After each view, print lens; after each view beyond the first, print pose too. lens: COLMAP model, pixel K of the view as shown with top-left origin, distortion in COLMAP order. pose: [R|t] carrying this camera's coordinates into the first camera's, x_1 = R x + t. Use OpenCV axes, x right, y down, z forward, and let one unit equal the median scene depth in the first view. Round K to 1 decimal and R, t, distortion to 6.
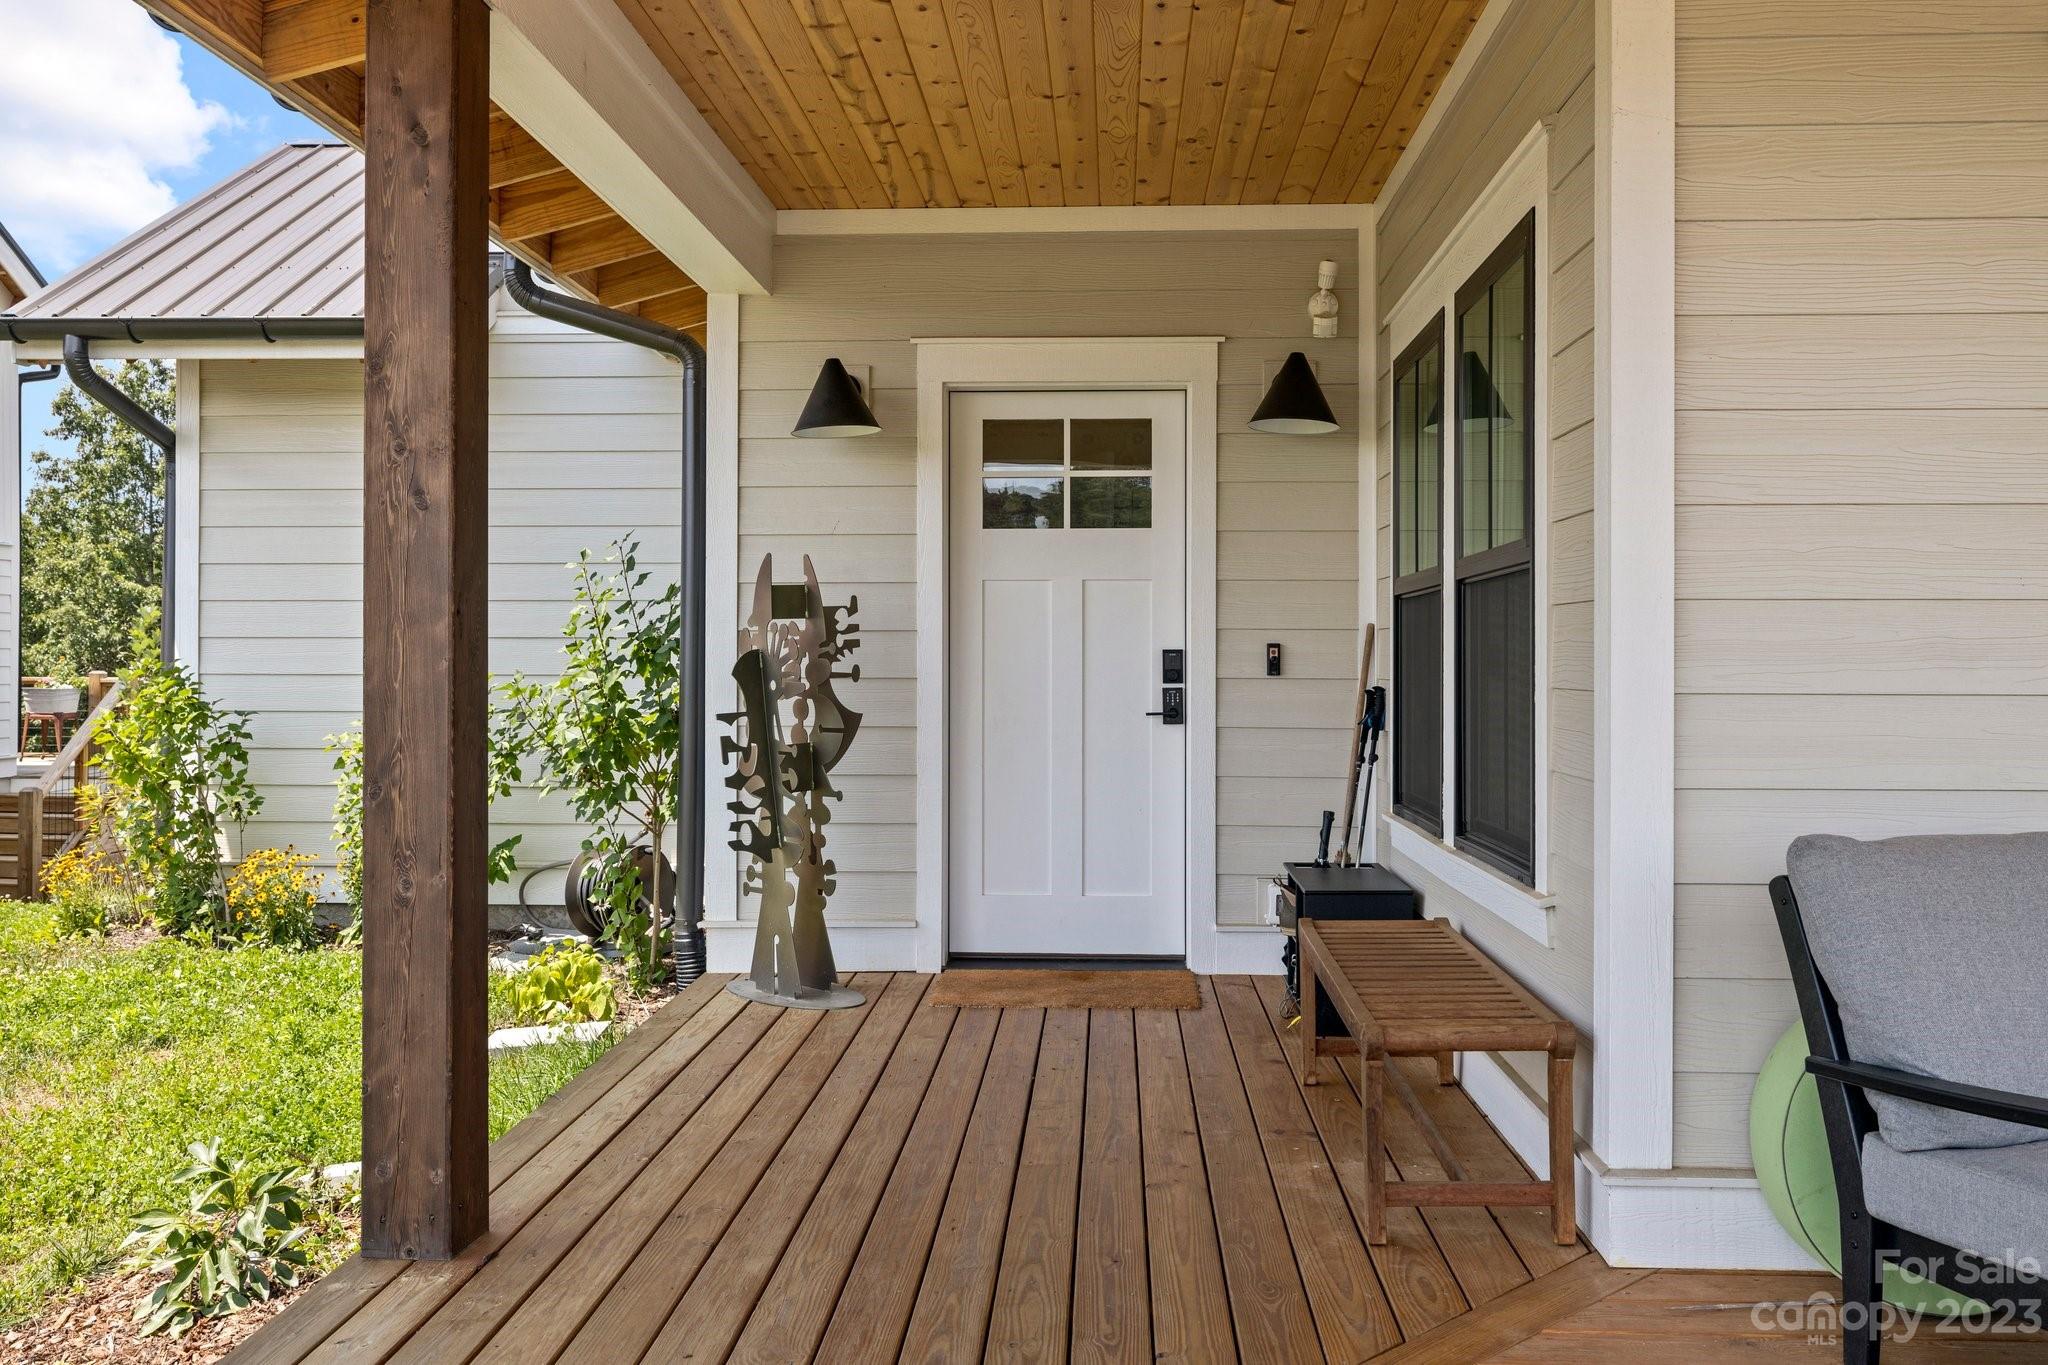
lens RADIAL K [[1763.0, 0, 1021.9], [0, 1763.0, 657.1], [0, 0, 1]] dist [-0.002770, 0.003162]
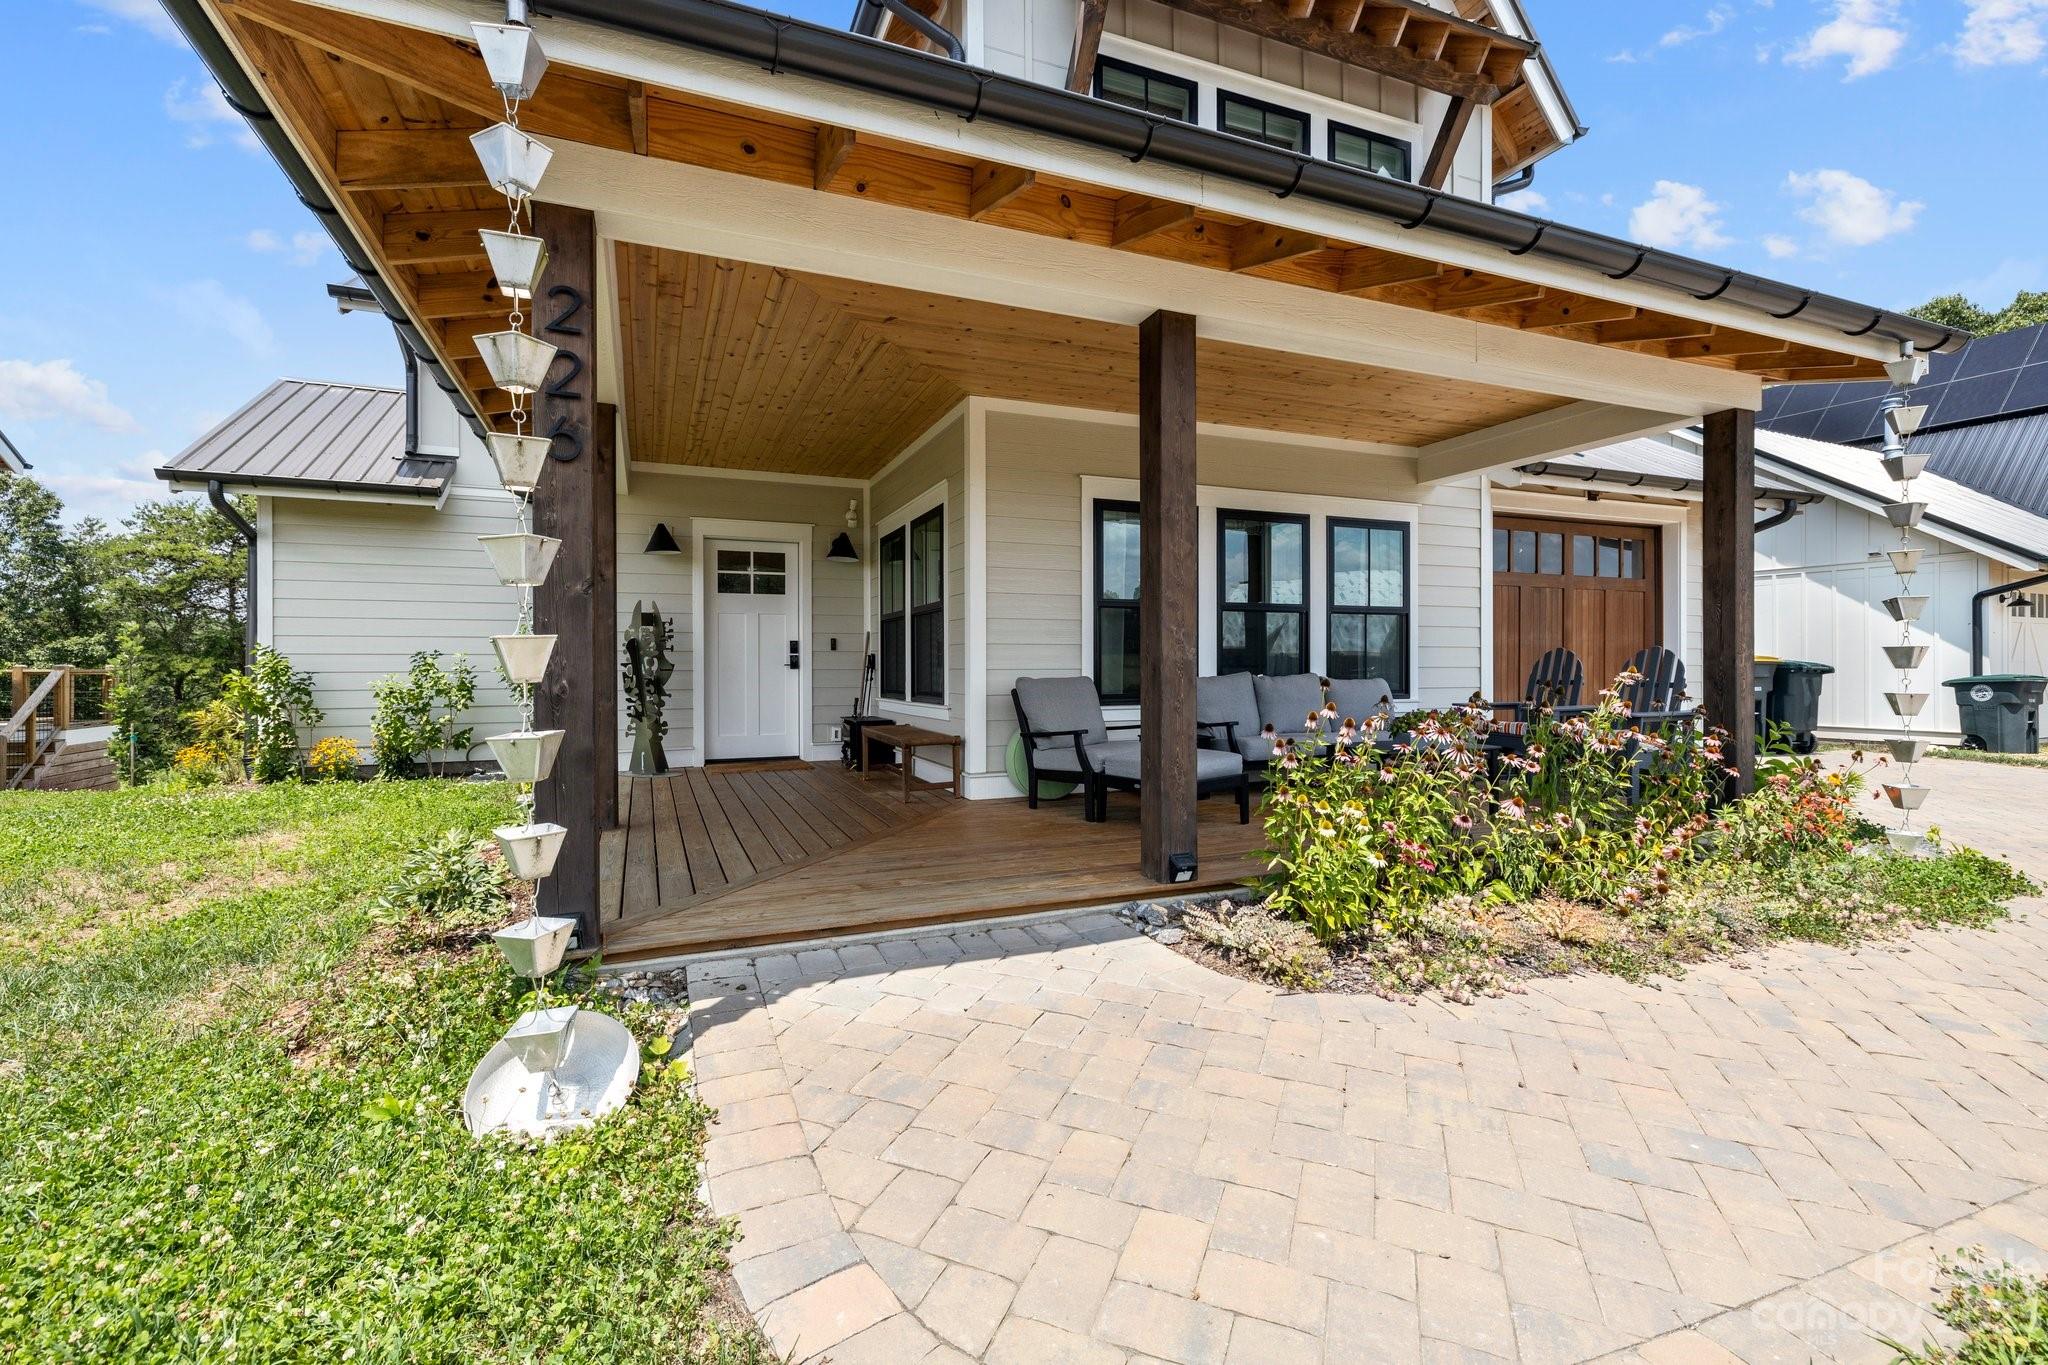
lens RADIAL K [[904.1, 0, 1024.0], [0, 904.1, 682.5], [0, 0, 1]] dist [0.000191, -0.000053]
pose [[0.900171, -0.012283, 0.435363, -0.207267], [0.004392, 0.999807, 0.019126, 0.036057], [-0.435514, -0.015305, 0.900052, -0.398856]]
